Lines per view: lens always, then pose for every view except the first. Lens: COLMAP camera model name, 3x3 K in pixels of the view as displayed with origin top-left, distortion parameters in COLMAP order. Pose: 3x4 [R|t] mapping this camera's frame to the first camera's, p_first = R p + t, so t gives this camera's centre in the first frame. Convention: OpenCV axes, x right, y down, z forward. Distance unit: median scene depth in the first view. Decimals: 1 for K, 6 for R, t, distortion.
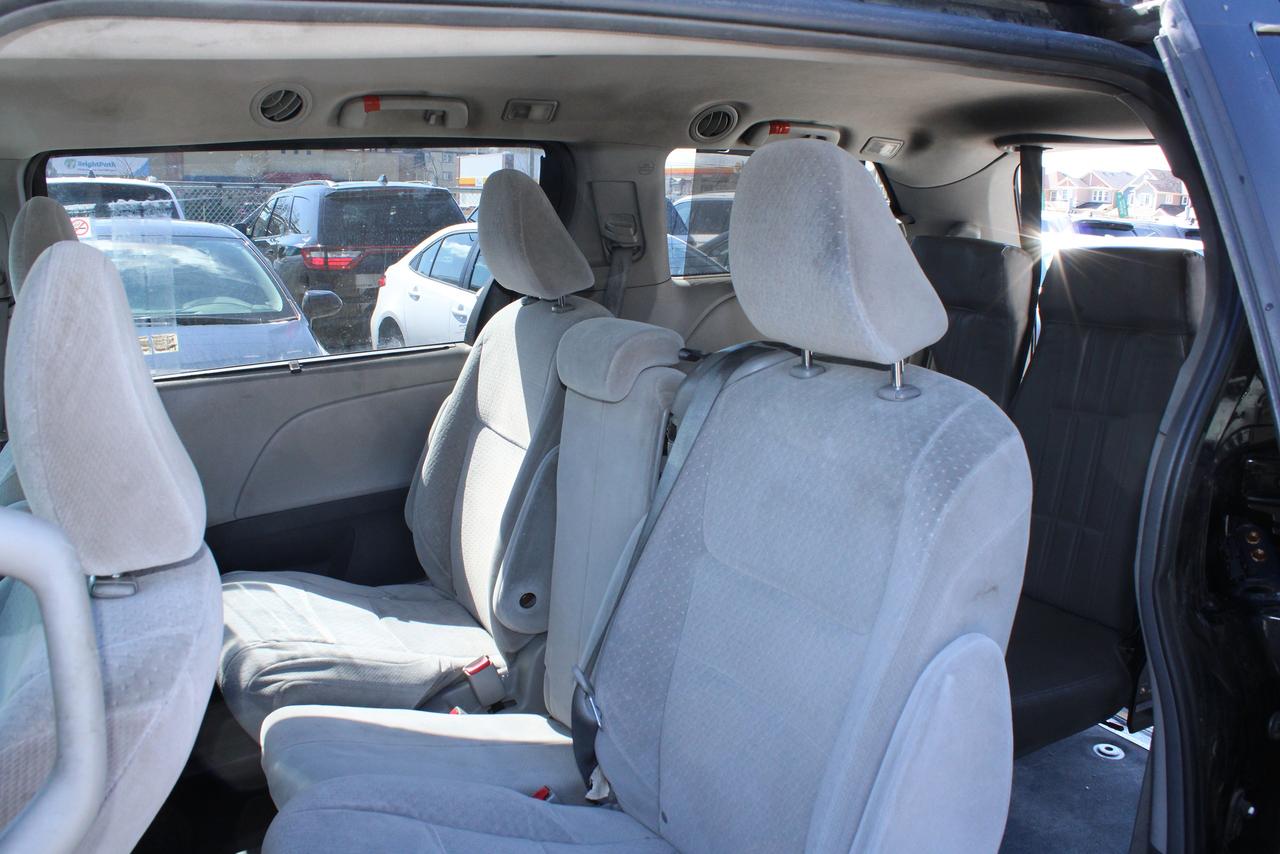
lens RADIAL K [[1075.9, 0, 643.6], [0, 1075.9, 427.9], [0, 0, 1]] dist [-0.162255, 0.122682]
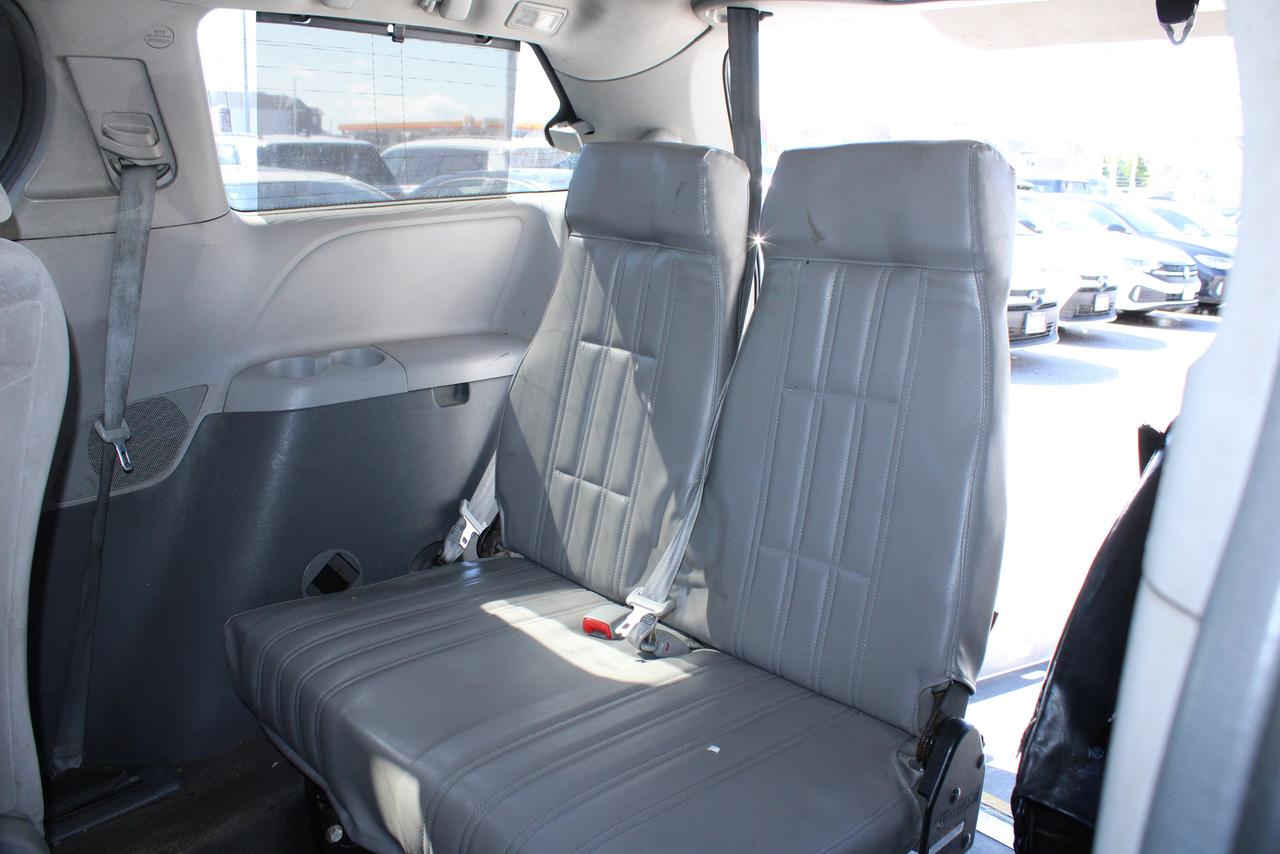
lens RADIAL K [[1075.9, 0, 614.9], [0, 1075.9, 475.3], [0, 0, 1]] dist [-0.162255, 0.122682]
pose [[0.974631, -0.064054, 0.214458, 0.139865], [0.045122, 0.994732, 0.092043, -0.031786], [-0.219224, -0.080031, 0.972387, 0.374942]]
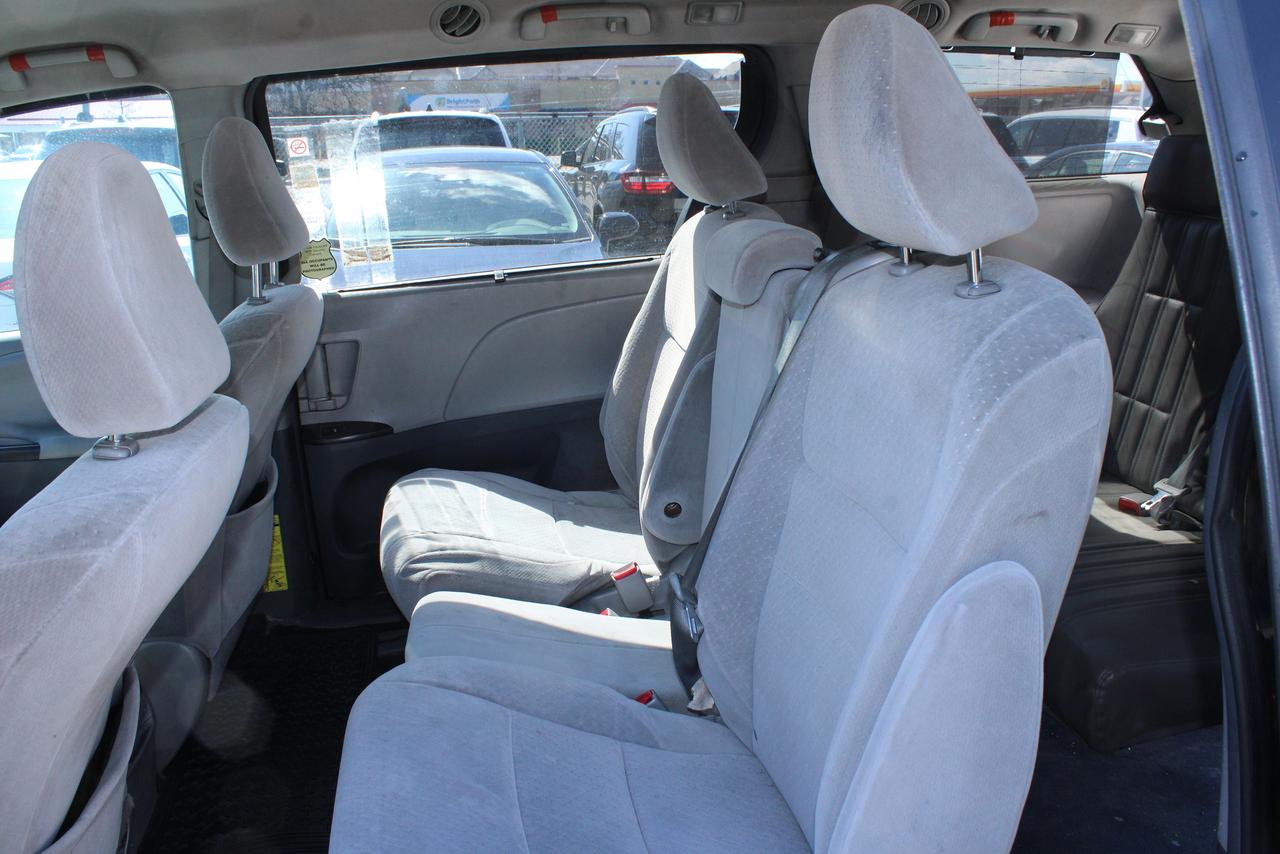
lens RADIAL K [[1075.9, 0, 652.4], [0, 1075.9, 433.9], [0, 0, 1]] dist [-0.162255, 0.122682]
pose [[0.954529, 0.042084, -0.295133, 0.144083], [-0.020408, 0.996888, 0.076147, 0.014582], [0.297419, -0.066661, 0.952417, 0.041111]]
